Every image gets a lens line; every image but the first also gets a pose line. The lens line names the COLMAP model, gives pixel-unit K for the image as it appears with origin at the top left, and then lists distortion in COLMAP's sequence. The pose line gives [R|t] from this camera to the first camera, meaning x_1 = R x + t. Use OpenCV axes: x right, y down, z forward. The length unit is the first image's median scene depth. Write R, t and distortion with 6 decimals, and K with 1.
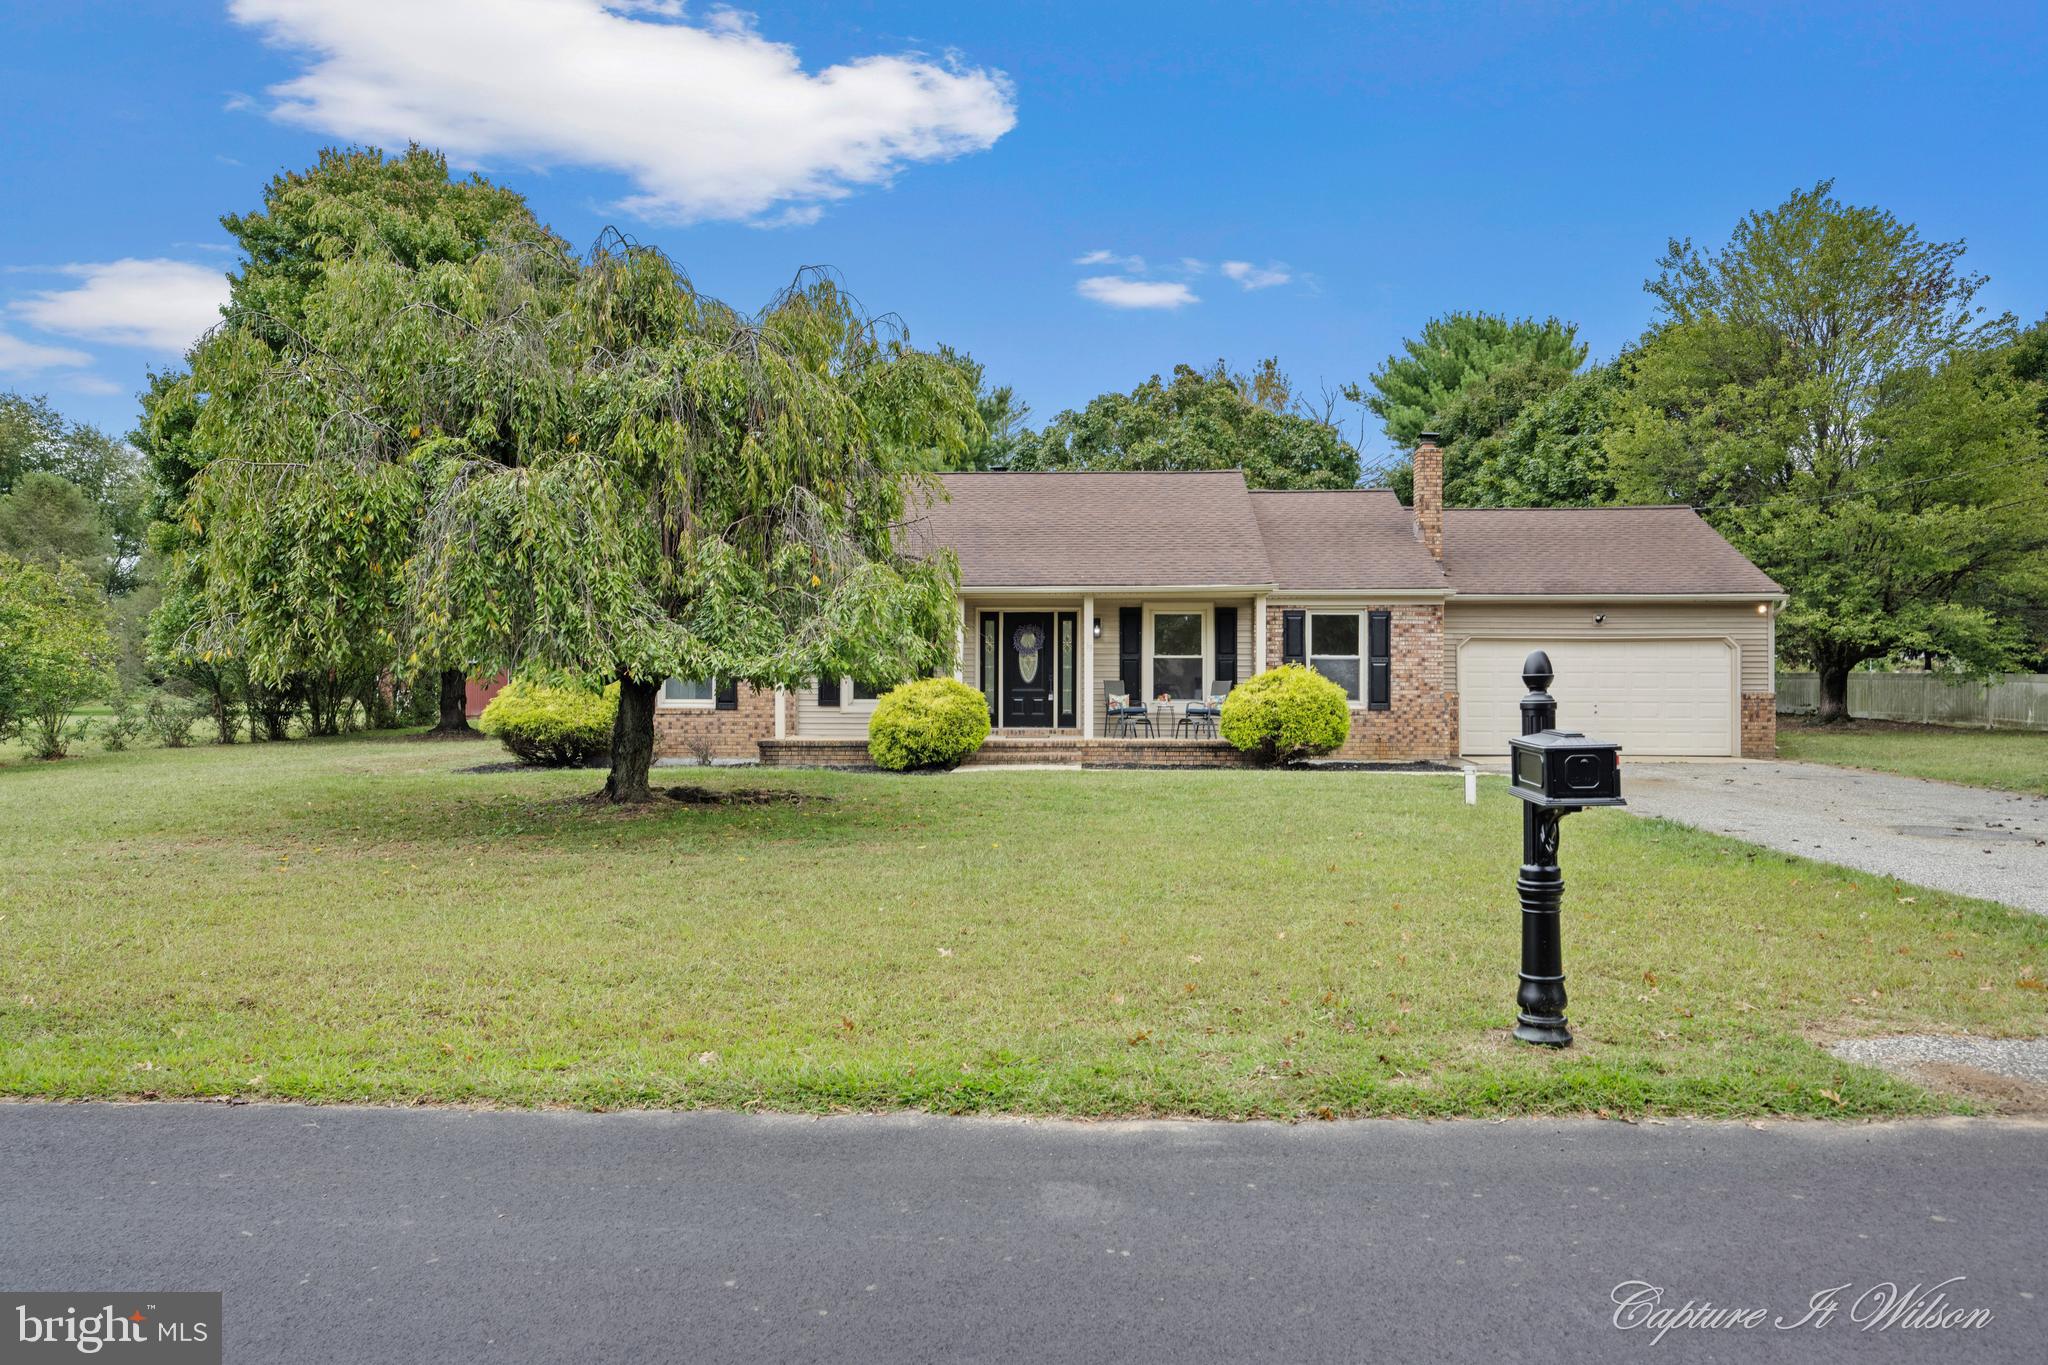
lens RADIAL K [[1381.8, 0, 1024.0], [0, 1381.8, 682.5], [0, 0, 1]] dist [-0.002248, -0.000202]
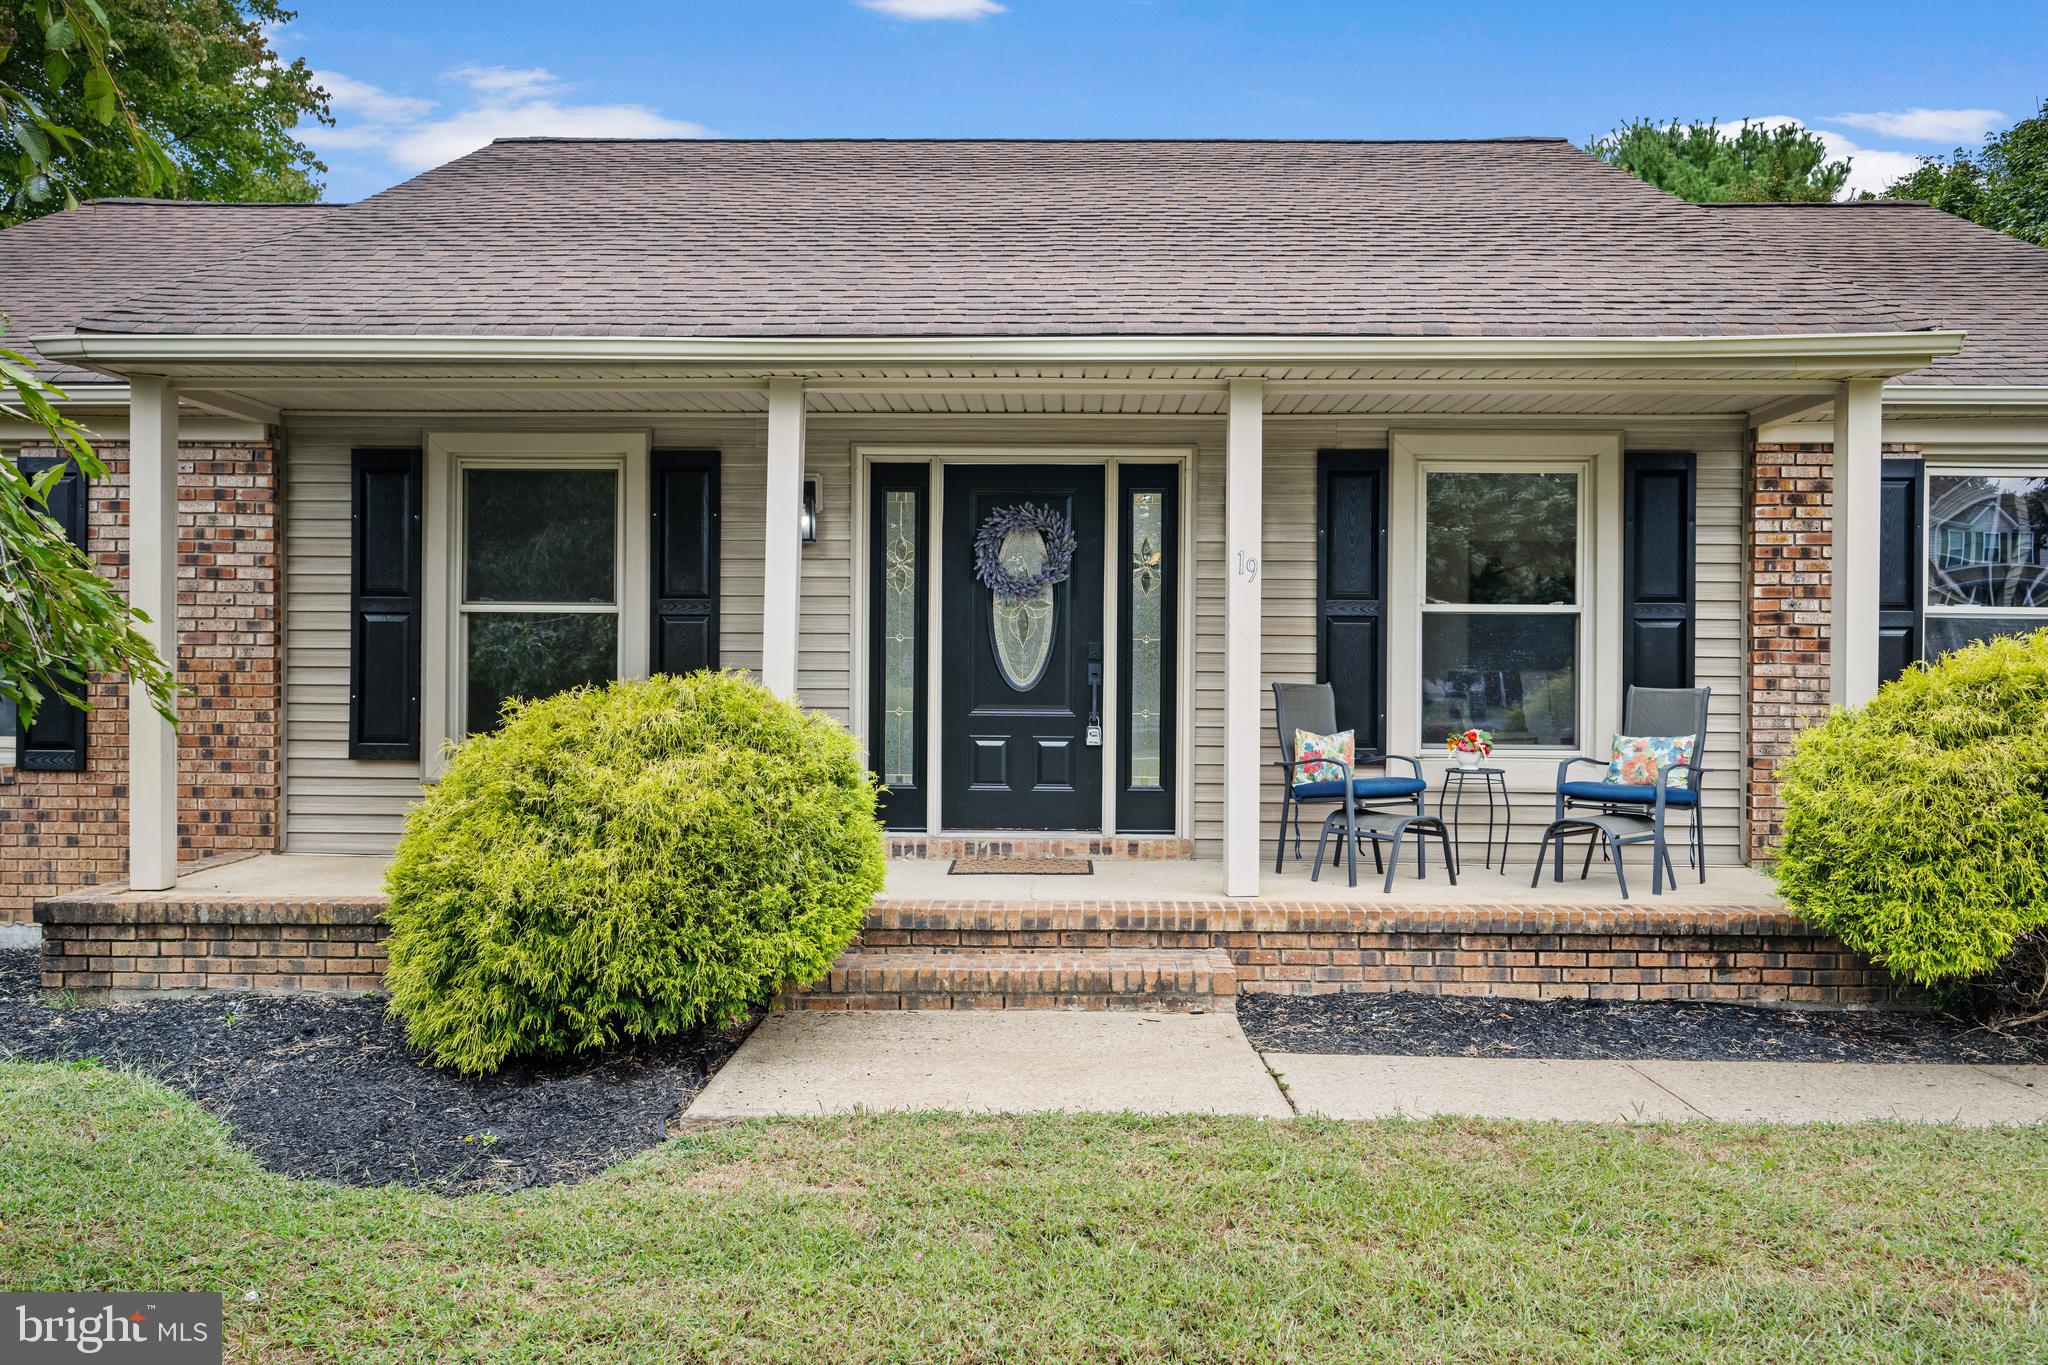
lens RADIAL K [[1465.3, 0, 1024.0], [0, 1465.3, 682.5], [0, 0, 1]] dist [0.003782, 0.001284]
pose [[0.999525, 0.004527, 0.030498, -0.006772], [-0.004804, 0.999948, 0.009038, -0.004399], [-0.030456, -0.009180, 0.999494, 0.679931]]
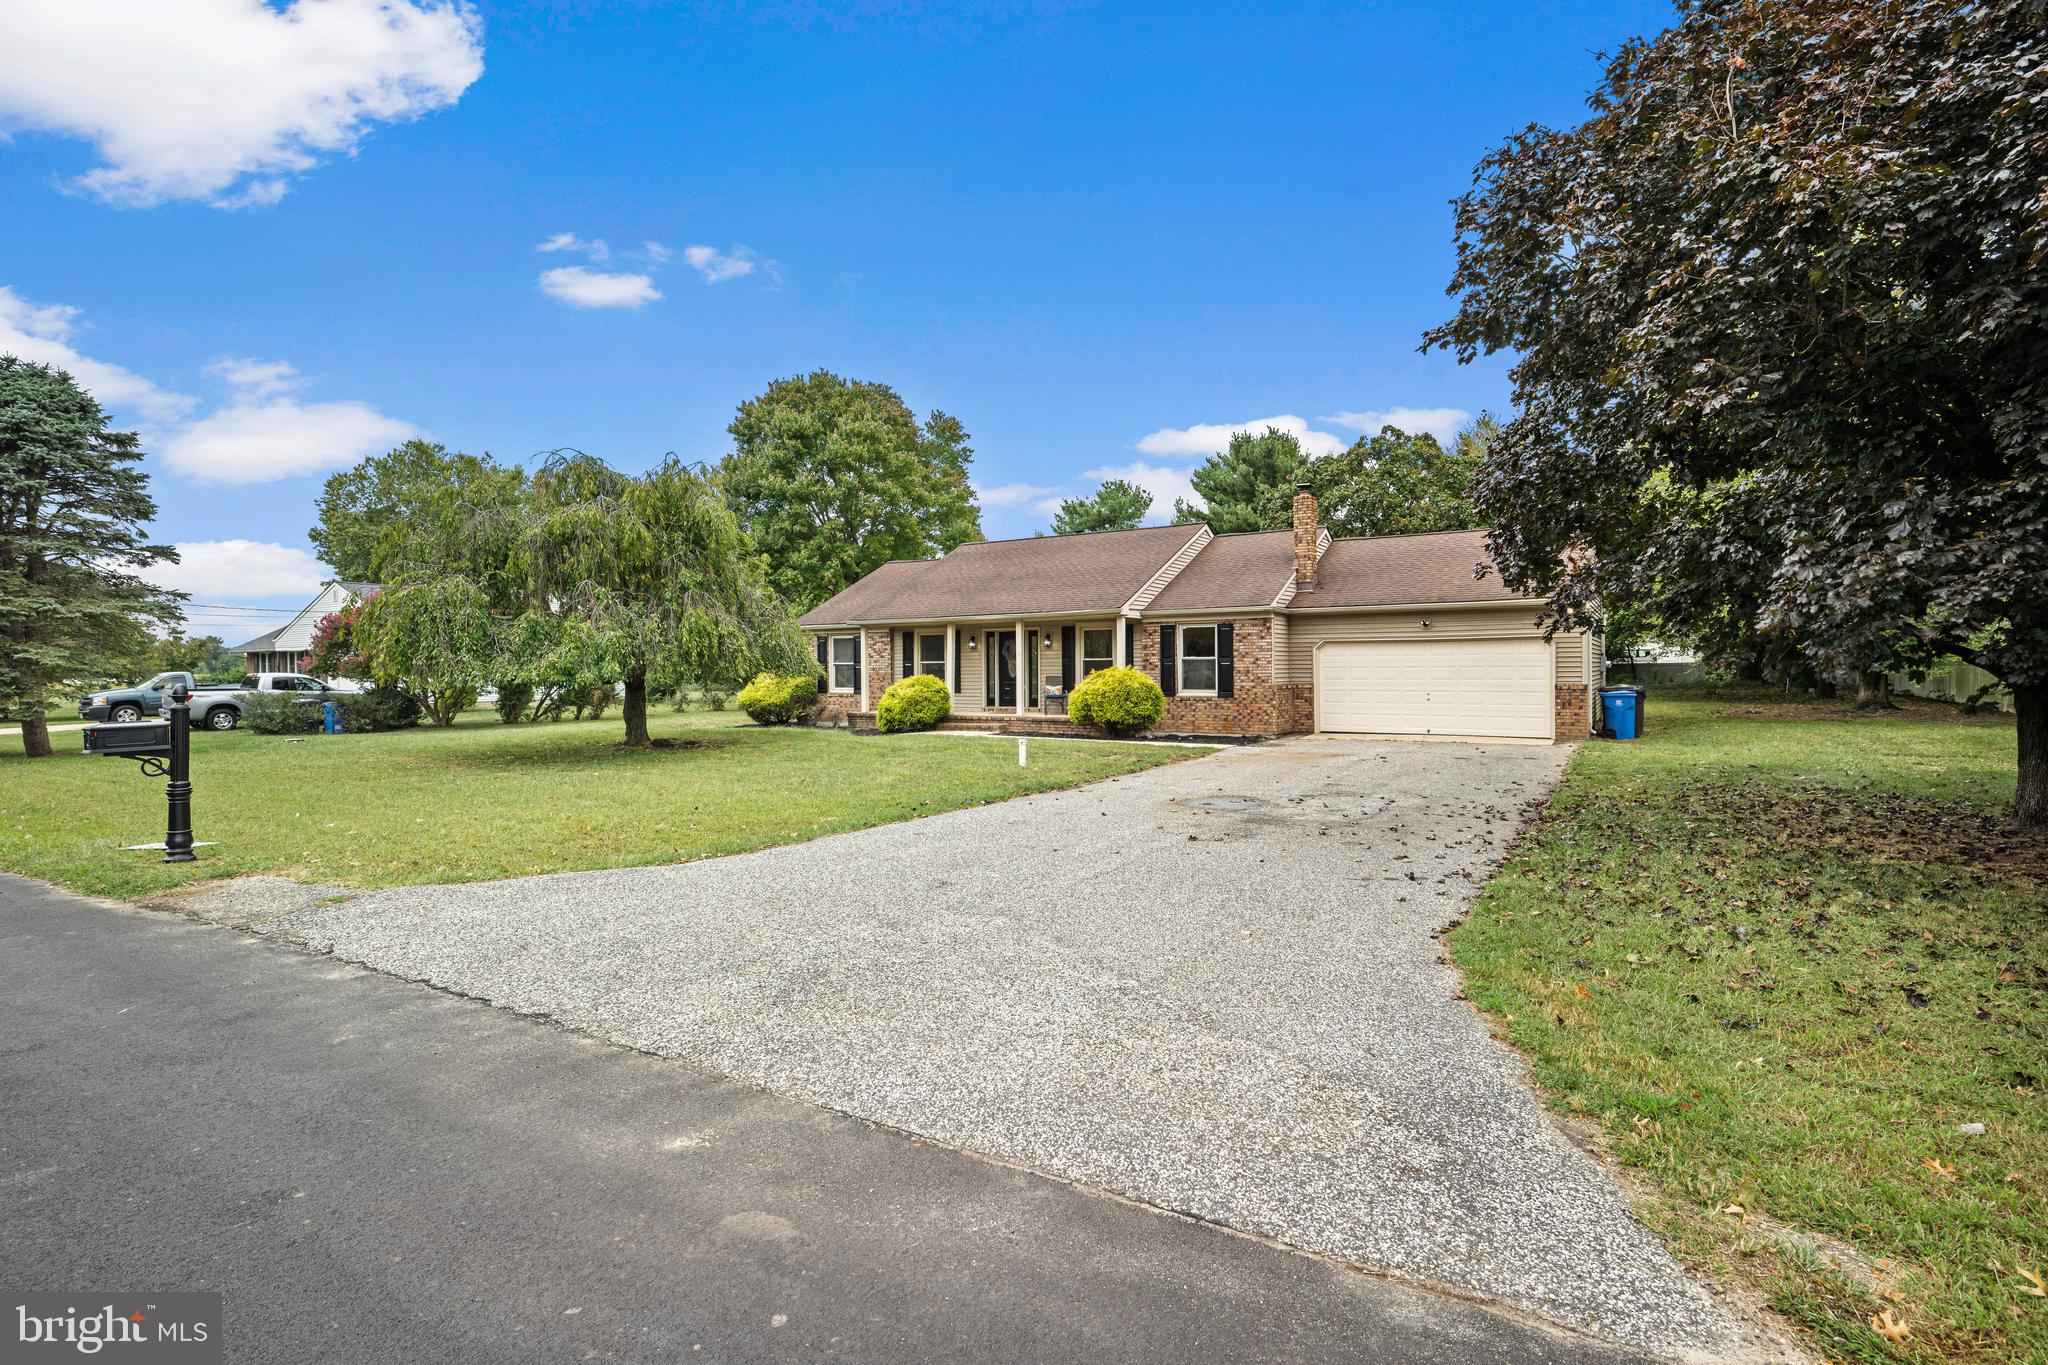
lens RADIAL K [[963.5, 0, 1024.0], [0, 963.5, 682.5], [0, 0, 1]] dist [-0.000304, -0.000013]
pose [[0.872172, -0.001280, -0.489199, 0.547671], [0.007754, 0.999907, 0.011207, -0.006511], [0.489139, -0.013567, 0.872100, 0.080909]]
